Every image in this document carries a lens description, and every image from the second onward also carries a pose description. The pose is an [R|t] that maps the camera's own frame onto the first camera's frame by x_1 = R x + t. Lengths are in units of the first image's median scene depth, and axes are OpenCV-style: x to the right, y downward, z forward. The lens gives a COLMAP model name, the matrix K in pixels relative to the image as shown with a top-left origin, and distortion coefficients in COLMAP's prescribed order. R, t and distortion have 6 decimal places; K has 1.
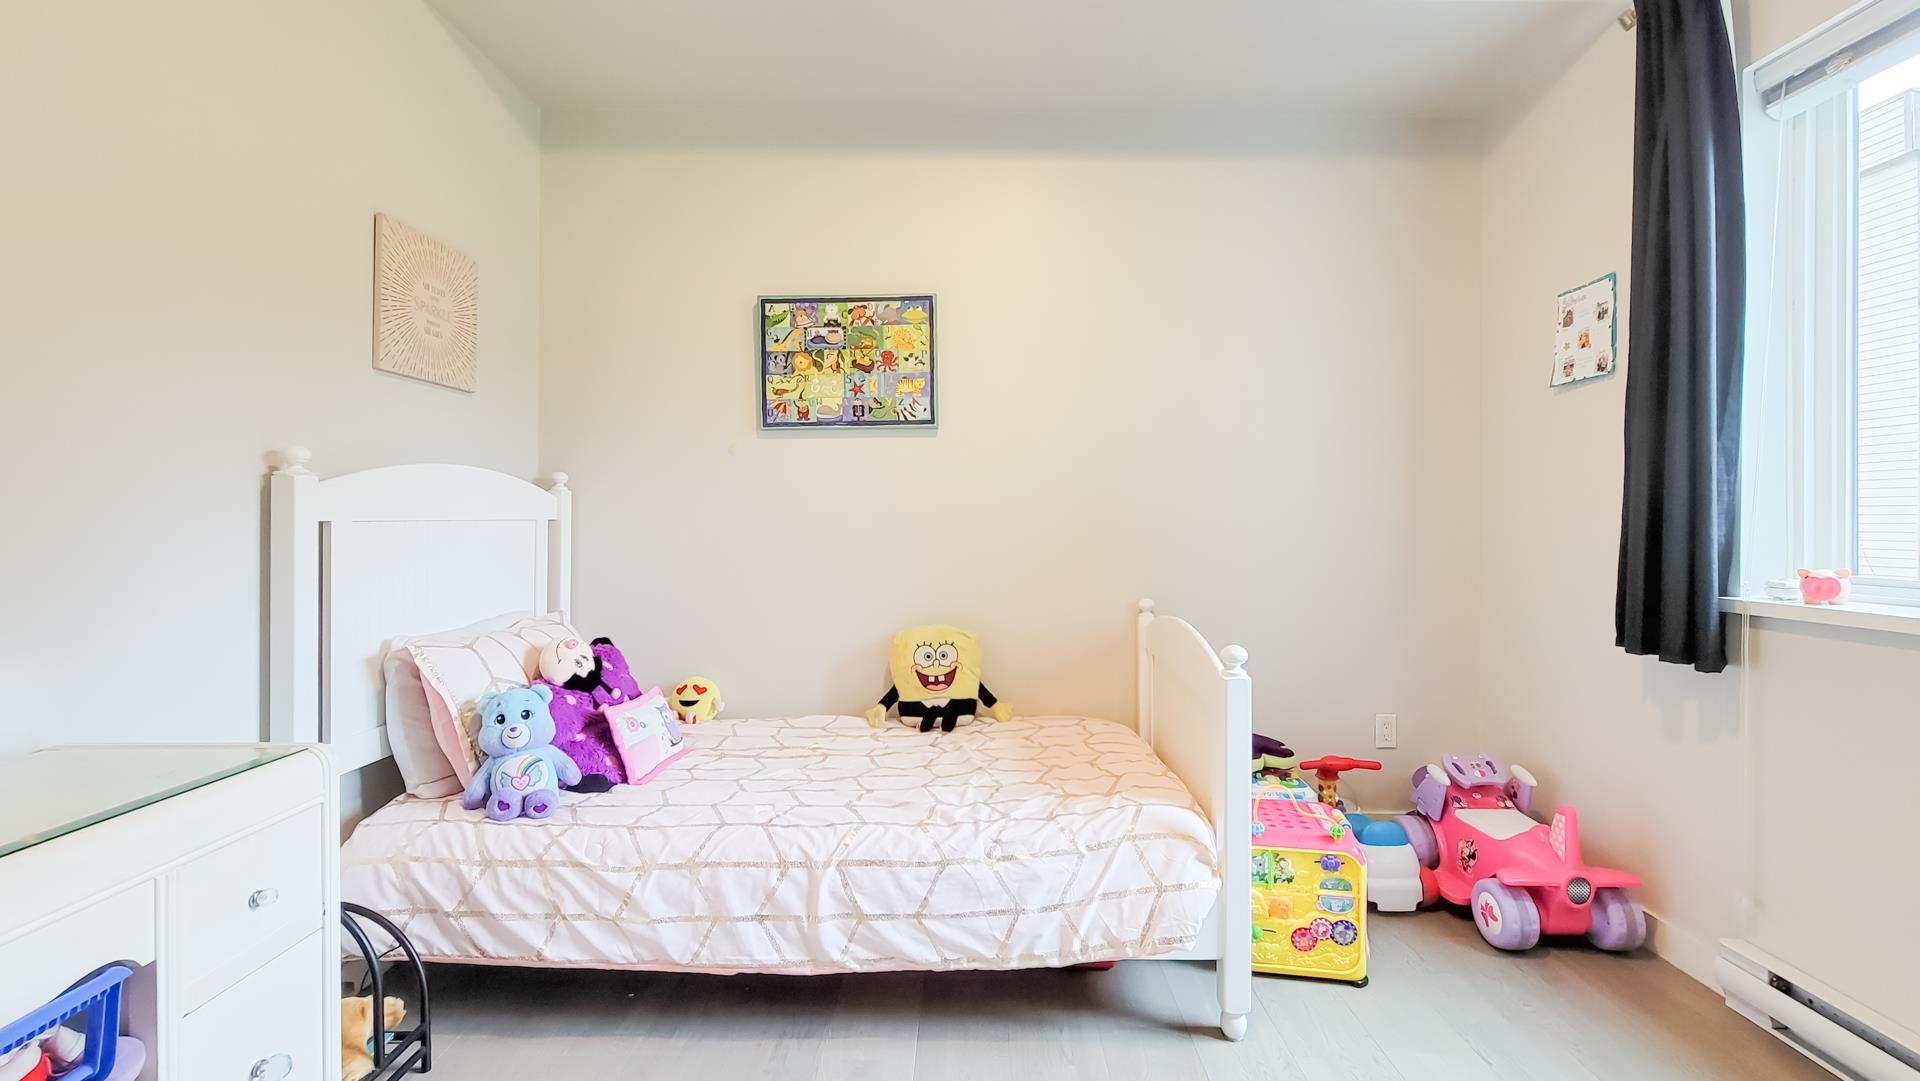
lens RADIAL K [[801.2, 0, 965.5], [0, 801.2, 515.9], [0, 0, 1]] dist [-0.001608, 0.001420]
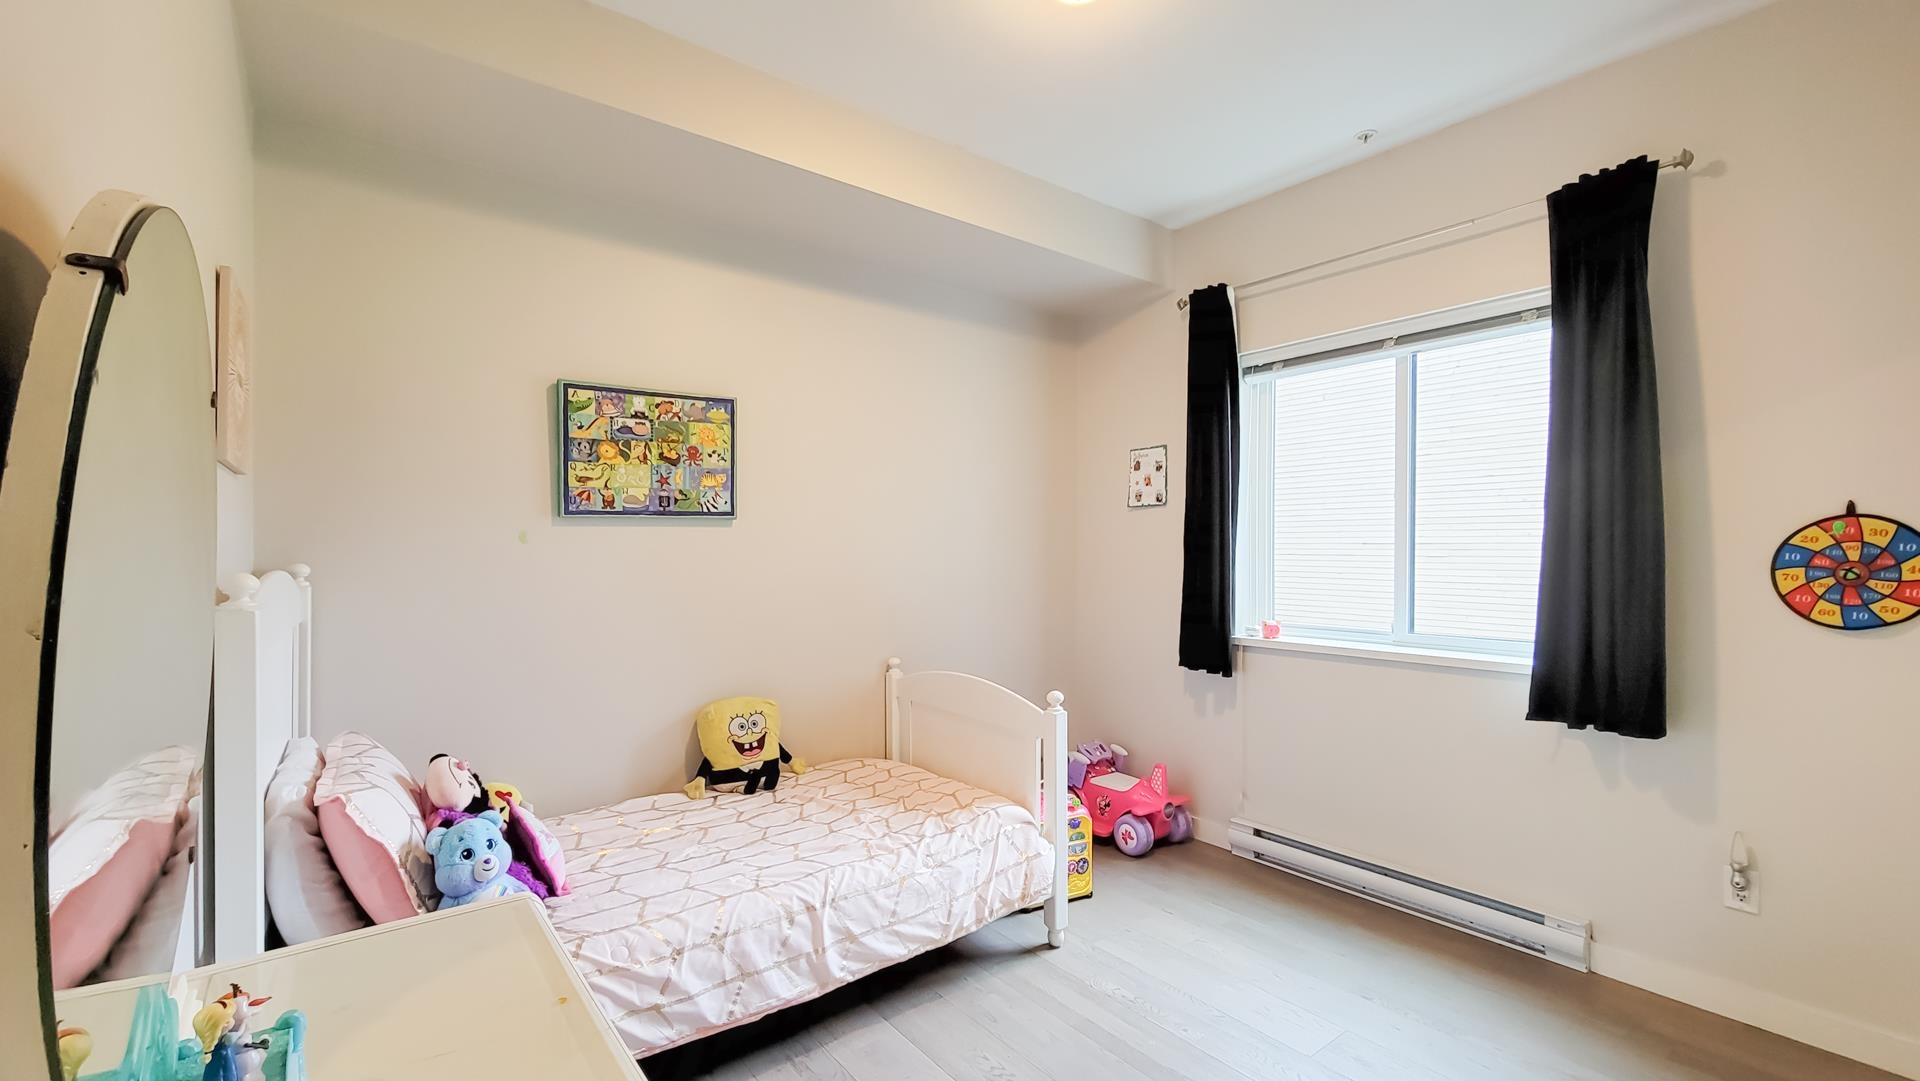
lens RADIAL K [[801.2, 0, 963.6], [0, 801.2, 546.3], [0, 0, 1]] dist [-0.001608, 0.001420]
pose [[0.791804, 0.000571, 0.610775, -0.621780], [-0.000334, 1.000000, -0.000502, -0.096576], [-0.610775, 0.000193, 0.791804, -0.090761]]
